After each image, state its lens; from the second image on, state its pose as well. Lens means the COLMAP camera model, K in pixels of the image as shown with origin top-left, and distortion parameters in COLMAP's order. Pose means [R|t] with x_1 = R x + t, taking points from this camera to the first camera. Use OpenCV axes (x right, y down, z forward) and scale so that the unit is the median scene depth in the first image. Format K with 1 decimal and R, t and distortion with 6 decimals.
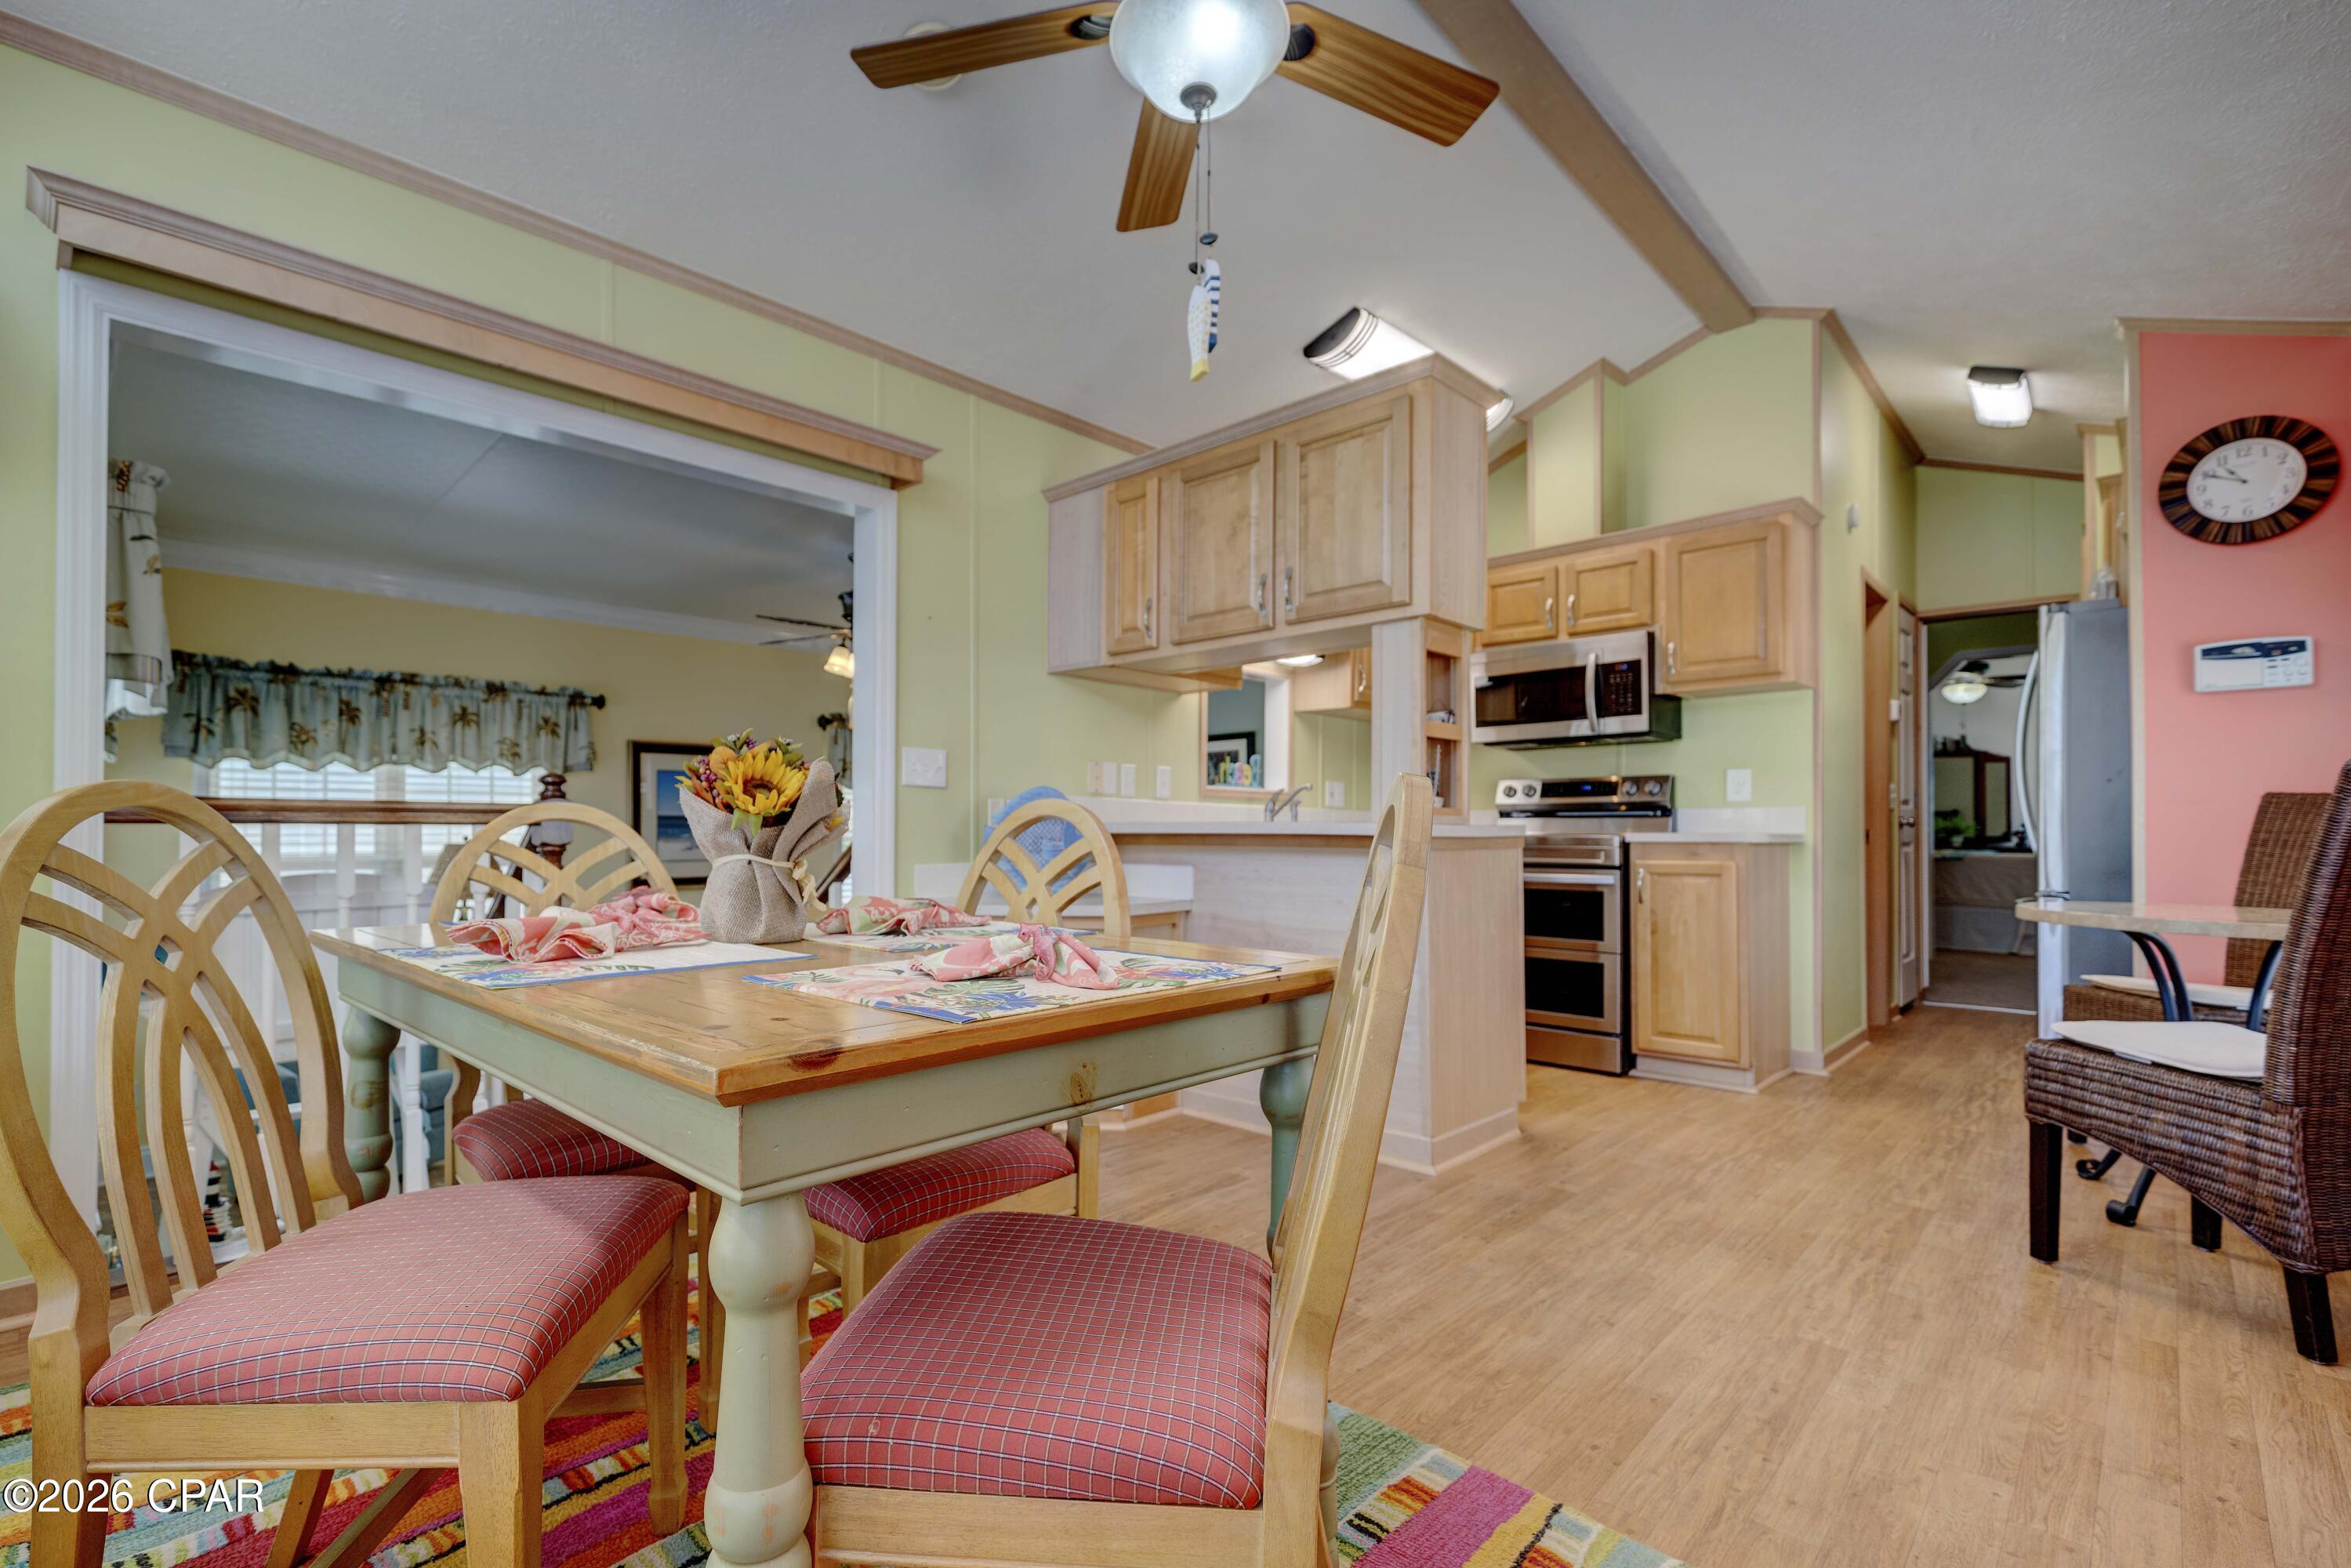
lens RADIAL K [[1075.5, 0, 1133.2], [0, 1075.5, 818.7], [0, 0, 1]] dist [0.000692, 0.000429]
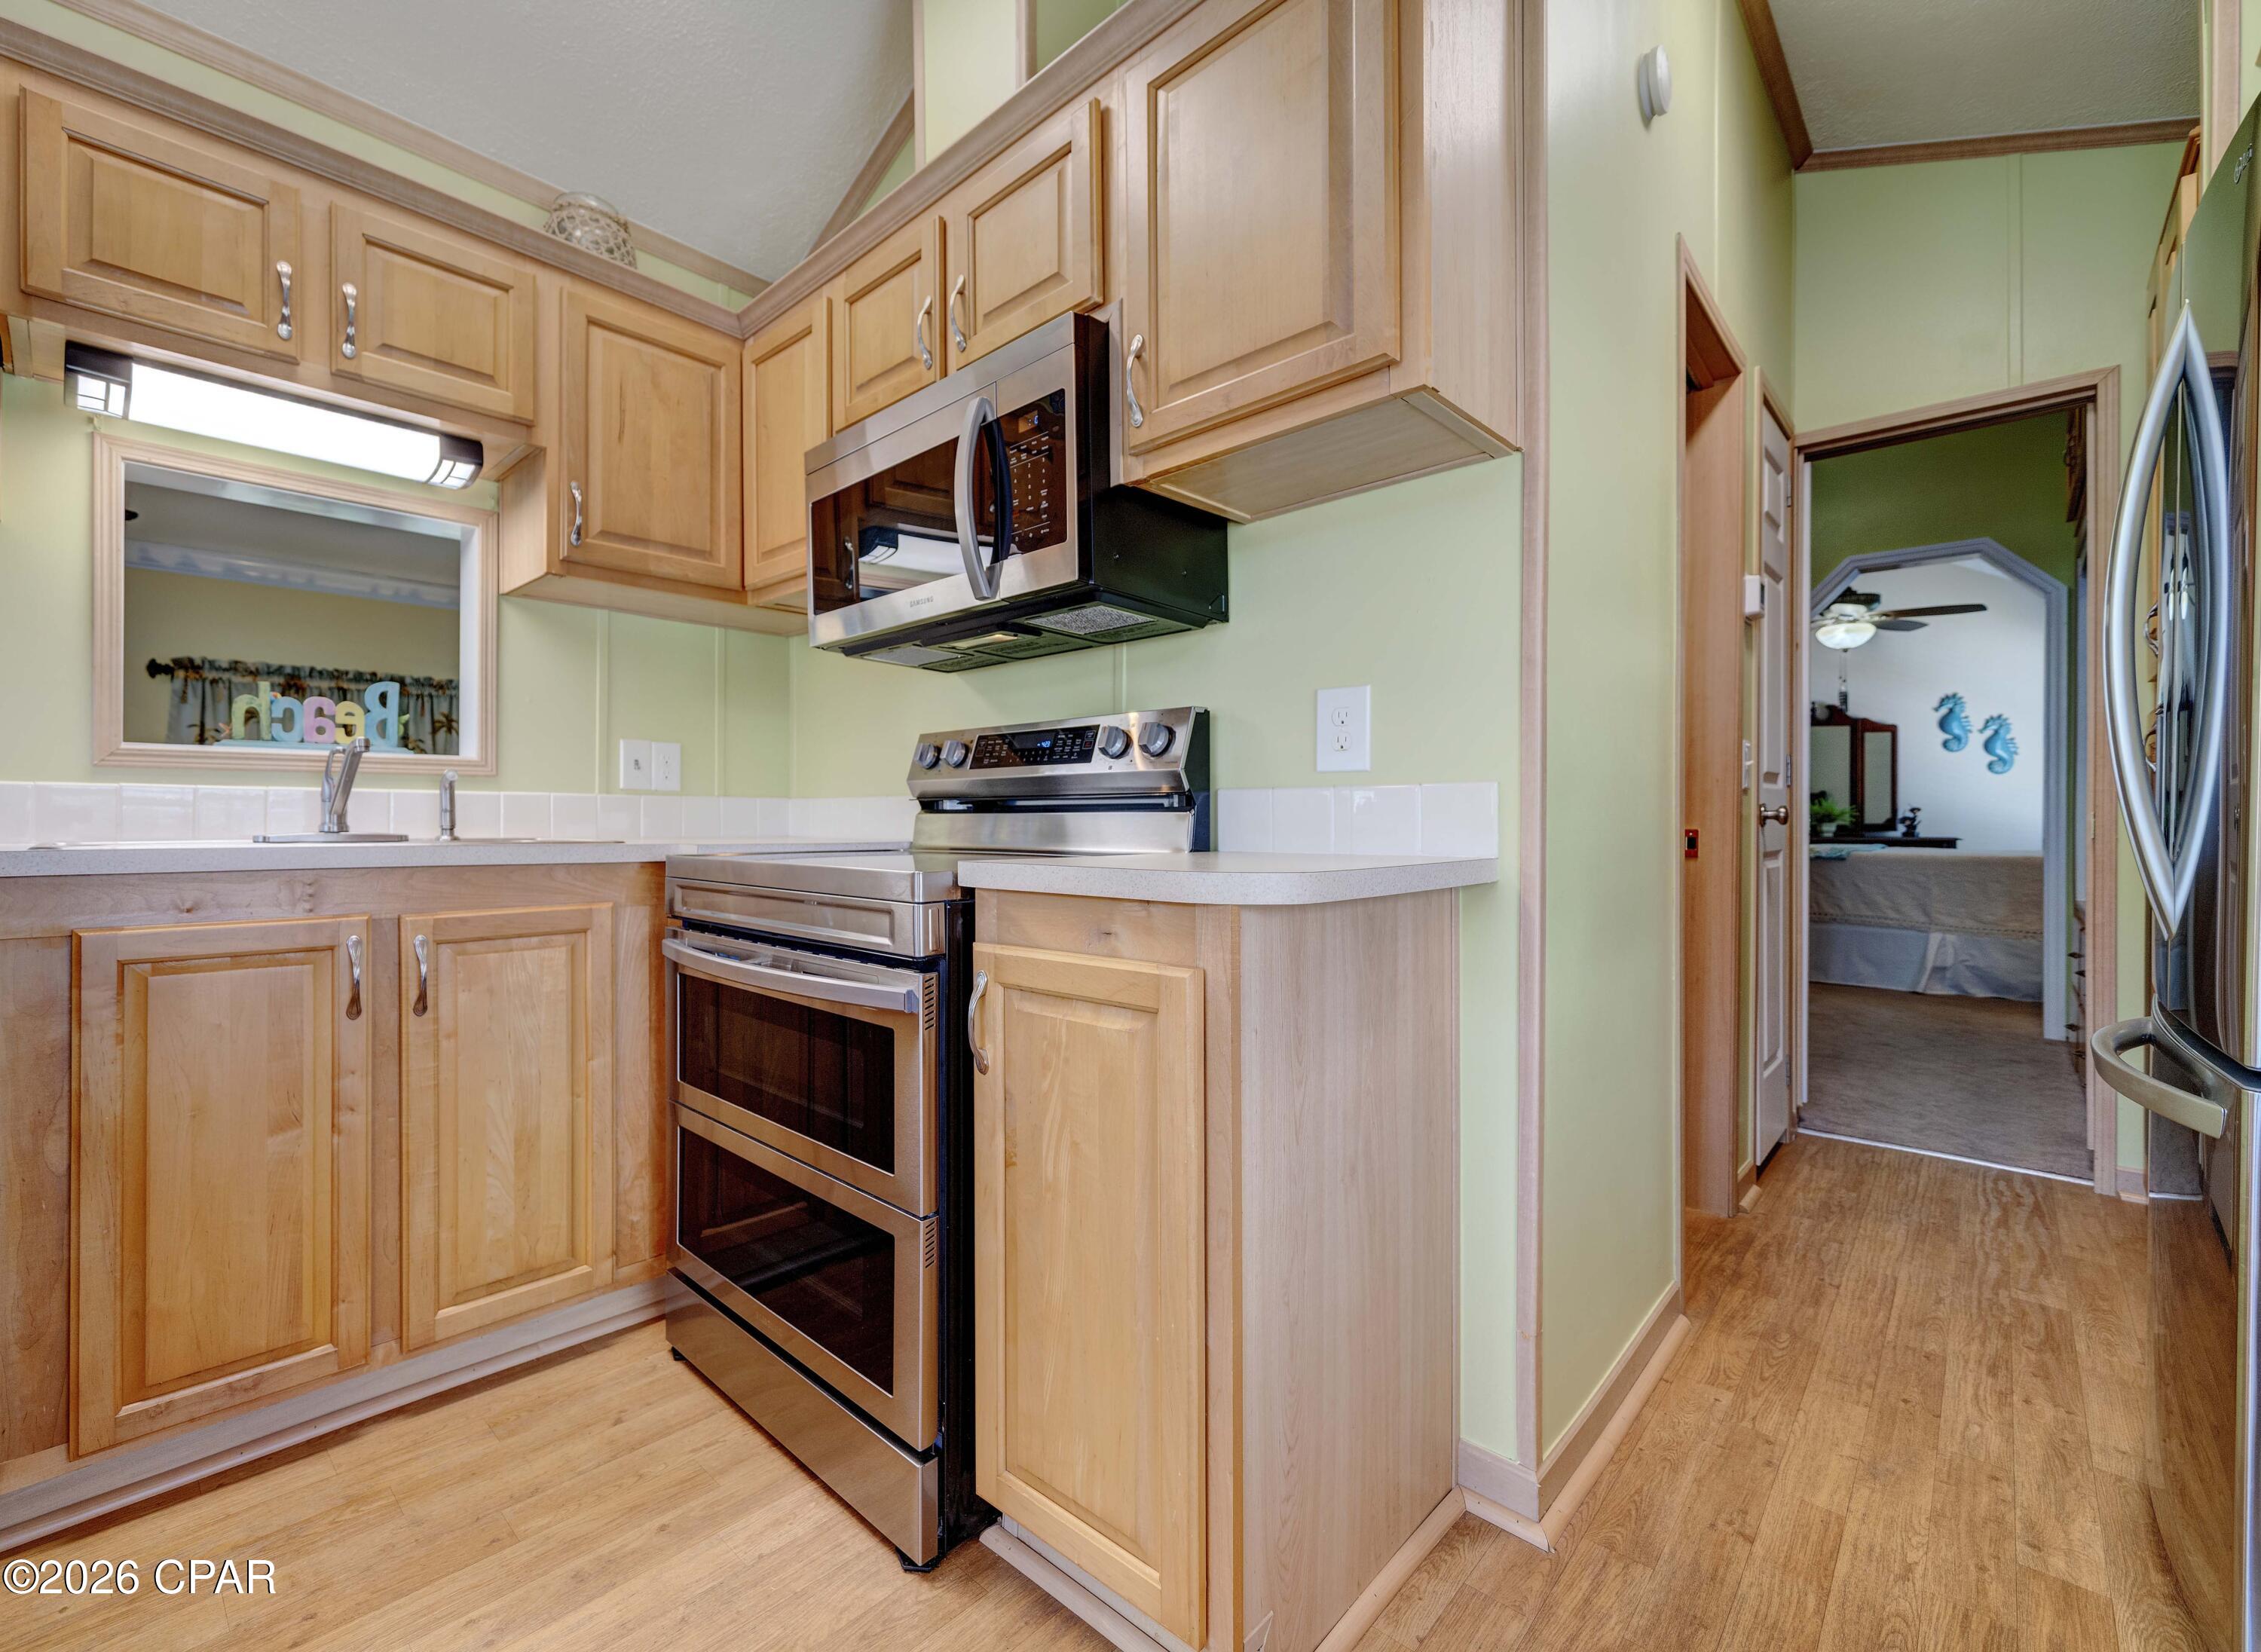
lens RADIAL K [[962.5, 0, 1028.7], [0, 962.5, 819.6], [0, 0, 1]] dist [-0.003037, -0.000254]
pose [[0.999603, -0.003185, -0.027995, 0.446144], [0.003679, 0.999838, 0.017601, -0.004944], [0.027935, -0.017697, 0.999453, 0.630809]]
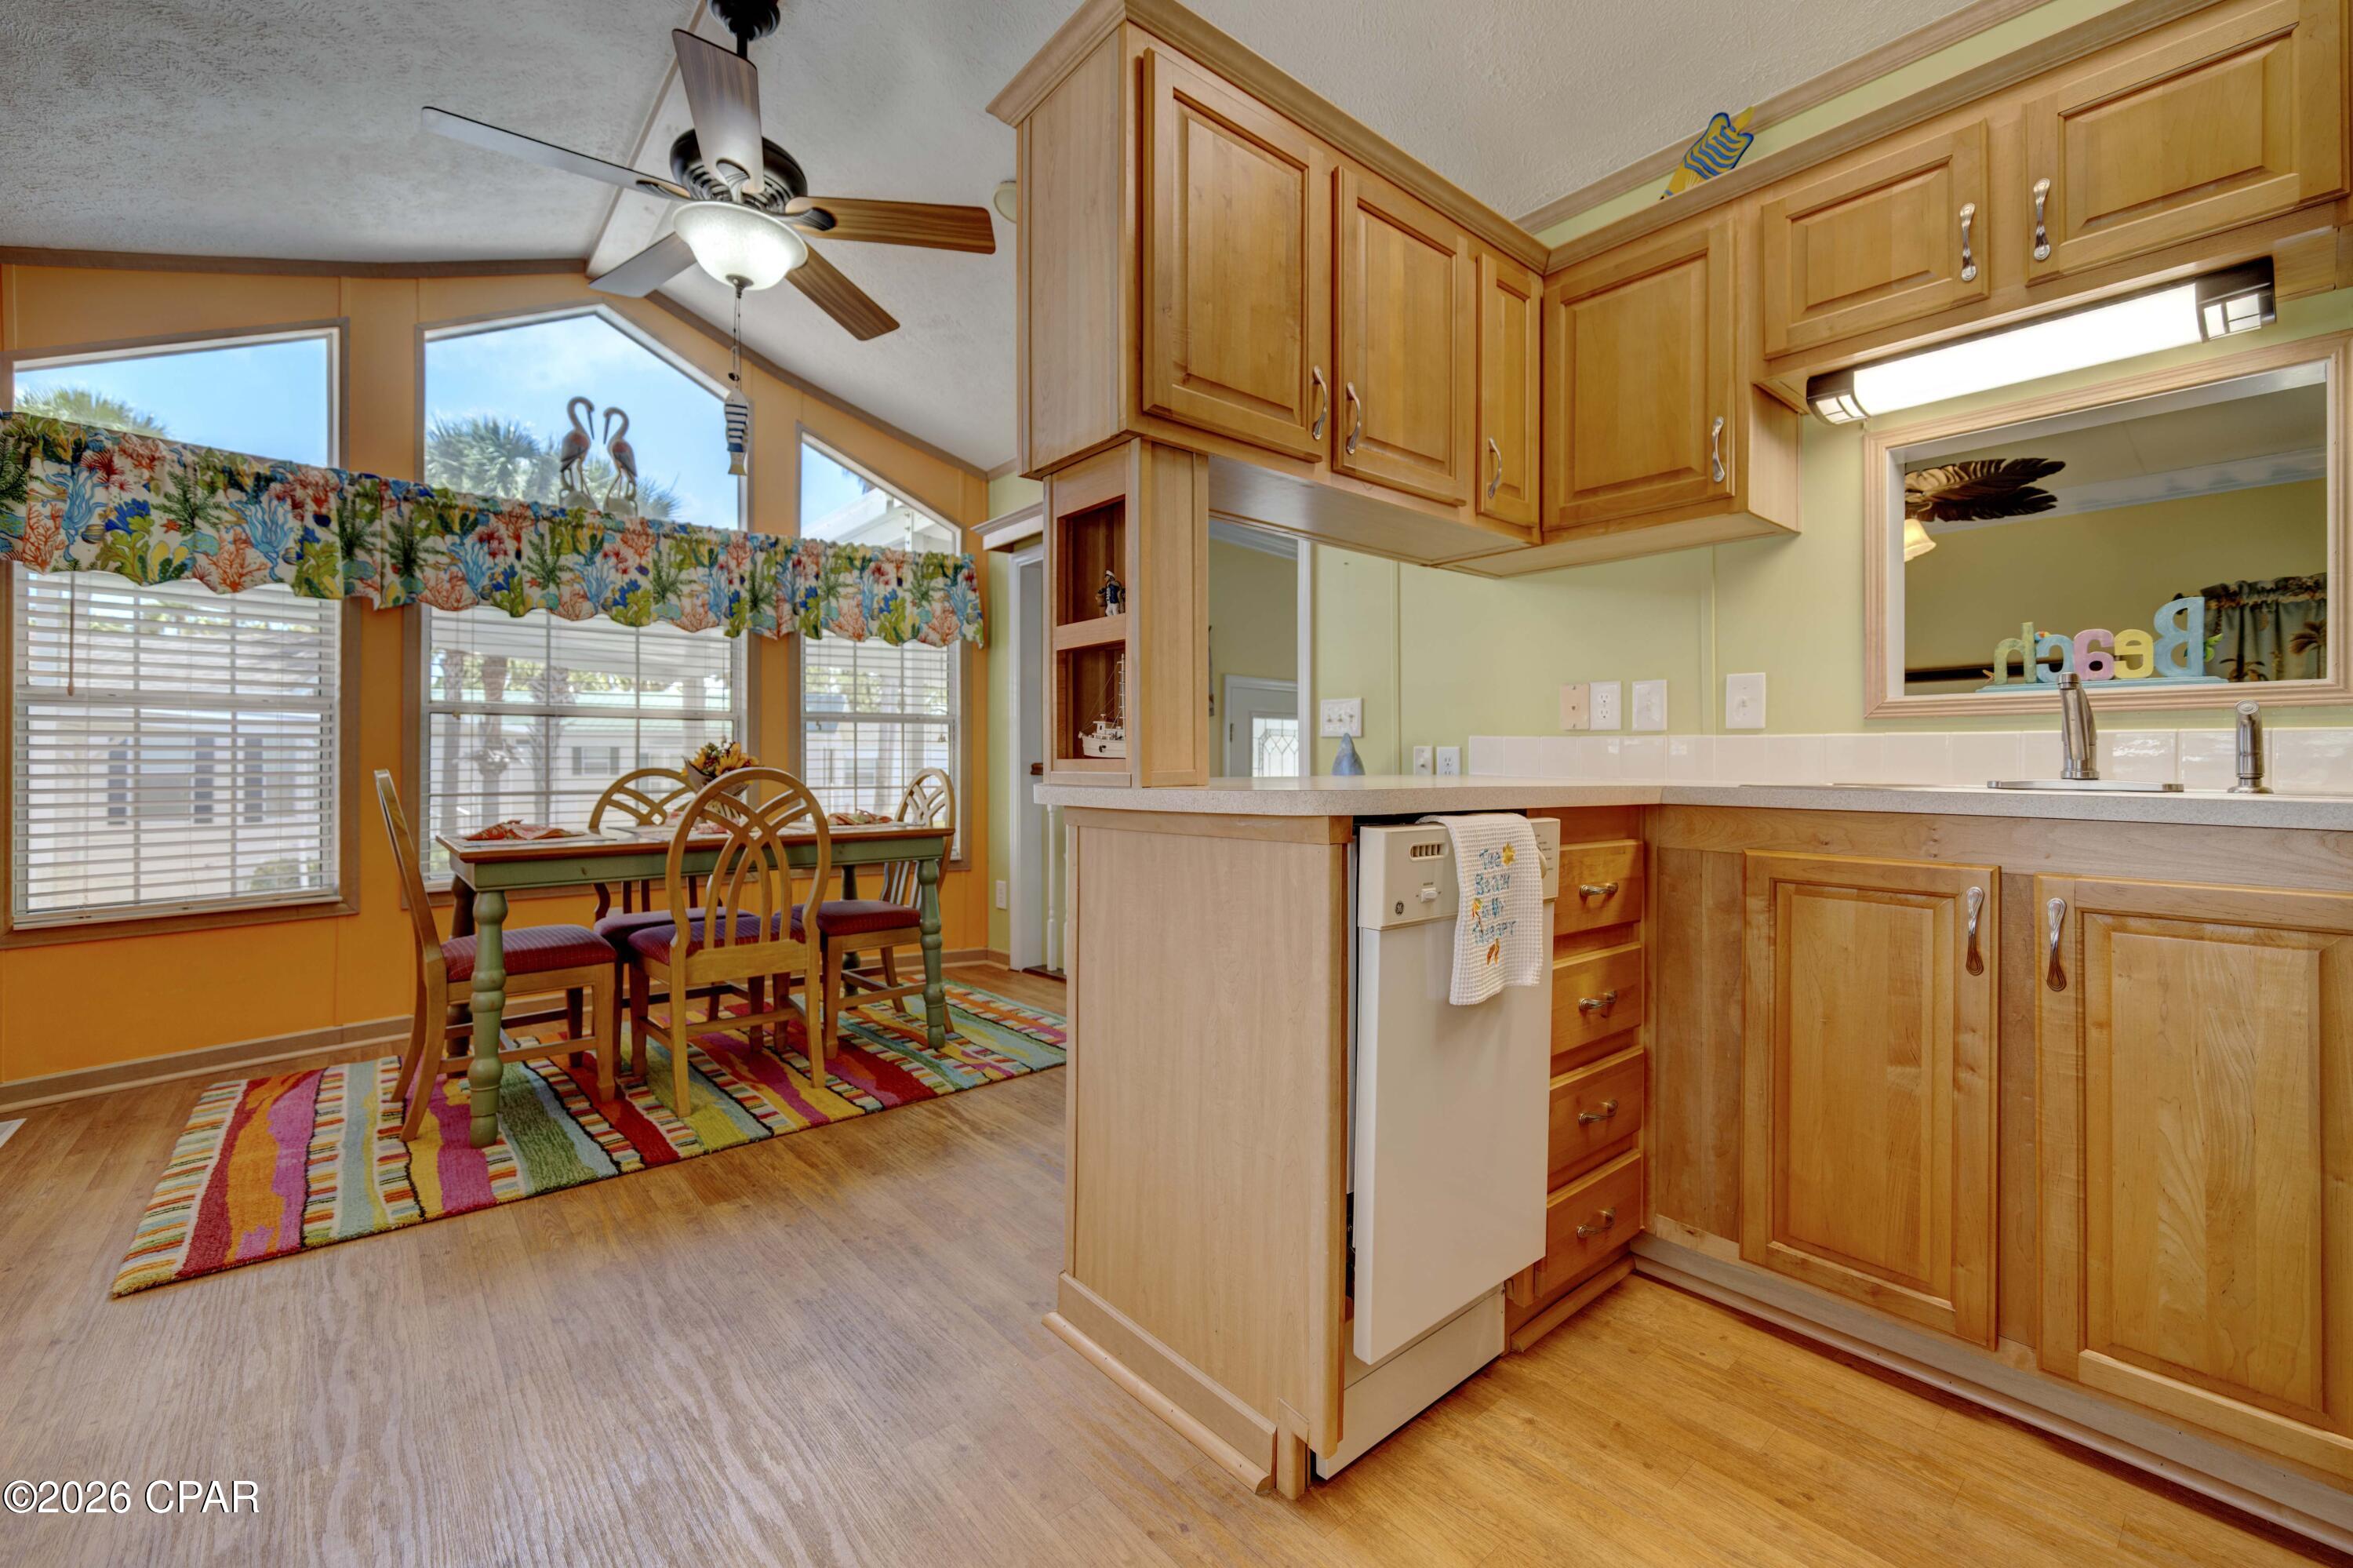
lens RADIAL K [[969.9, 0, 1164.3], [0, 969.9, 758.1], [0, 0, 1]] dist [-0.001310, 0.000169]
pose [[-0.111922, -0.008665, -0.993679, 0.547217], [0.014275, 0.999845, -0.010327, -0.002677], [0.993614, -0.015340, -0.111781, 0.724598]]
